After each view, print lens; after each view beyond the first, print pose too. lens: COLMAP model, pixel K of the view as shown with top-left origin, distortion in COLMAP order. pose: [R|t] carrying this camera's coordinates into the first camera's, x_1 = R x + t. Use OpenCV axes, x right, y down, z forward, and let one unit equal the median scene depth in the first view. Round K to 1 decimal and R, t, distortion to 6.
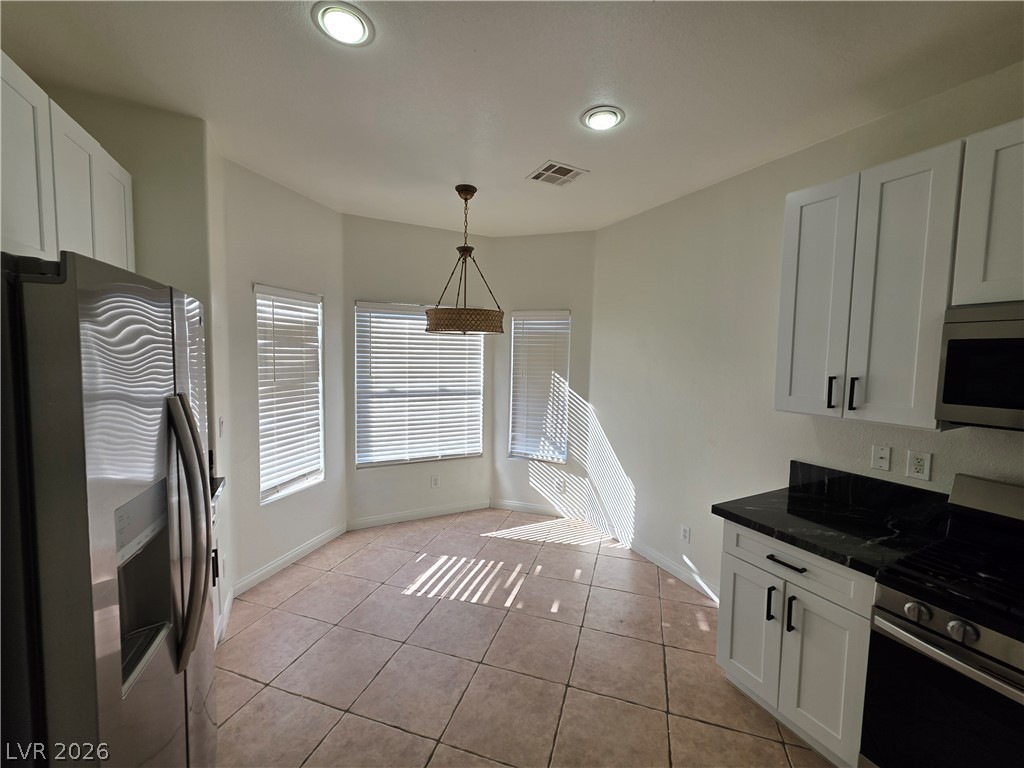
lens RADIAL K [[415.6, 0, 520.7], [0, 415.6, 382.5], [0, 0, 1]] dist [0.001424, -0.000074]
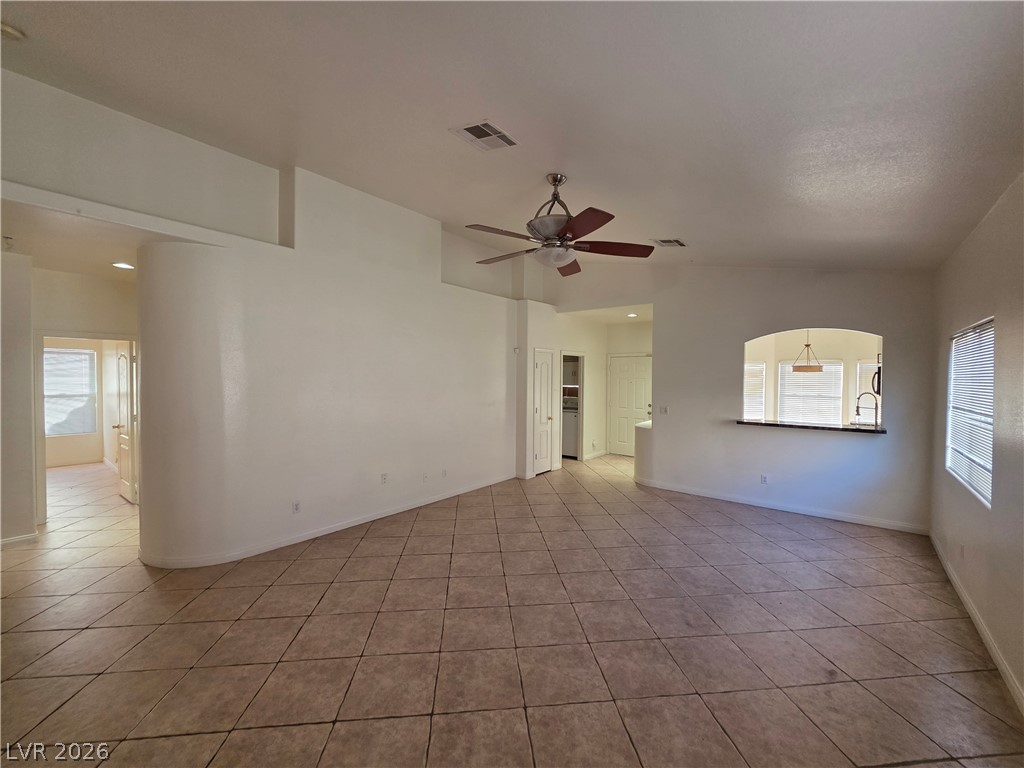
lens RADIAL K [[408.9, 0, 518.9], [0, 408.9, 384.6], [0, 0, 1]] dist [0.001128, -0.000187]
pose [[0.394876, 0.002636, -0.918731, 2.712574], [-0.066721, 0.997438, -0.025815, 0.280636], [0.916309, 0.071492, 0.394040, -3.171213]]
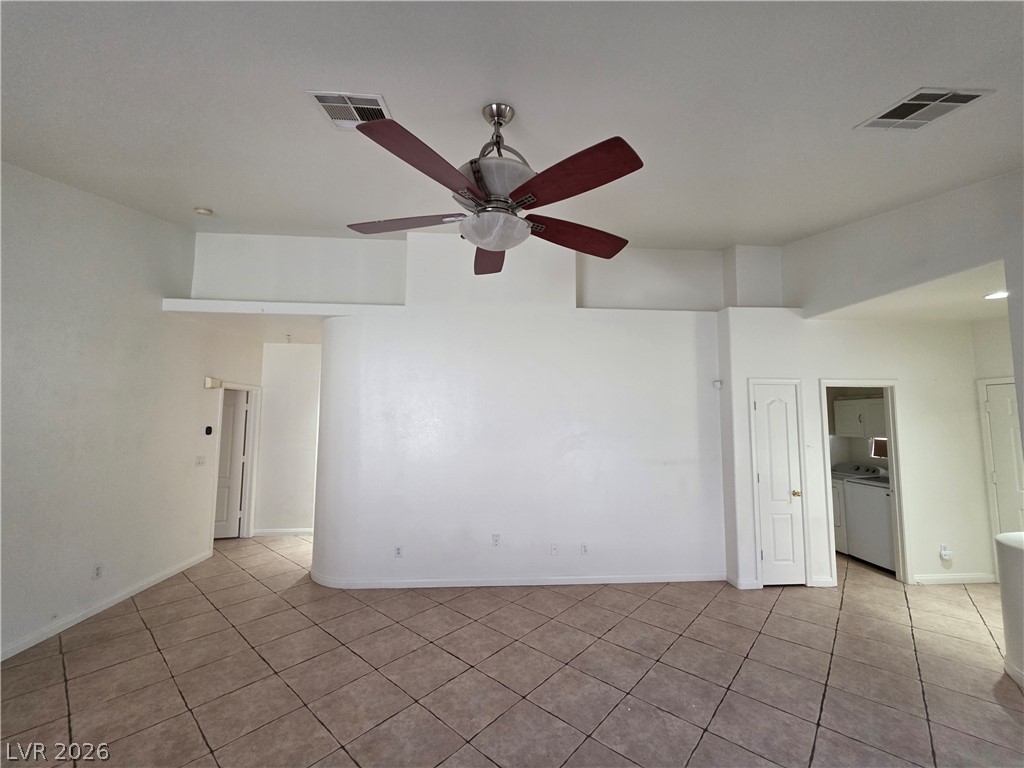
lens RADIAL K [[411.1, 0, 515.7], [0, 411.1, 383.6], [0, 0, 1]] dist [0.001567, 0.000001]
pose [[-0.407660, -0.097189, -0.907947, 2.124082], [-0.079562, 0.994319, -0.070712, 0.157534], [0.909661, 0.043412, -0.413076, -1.921076]]
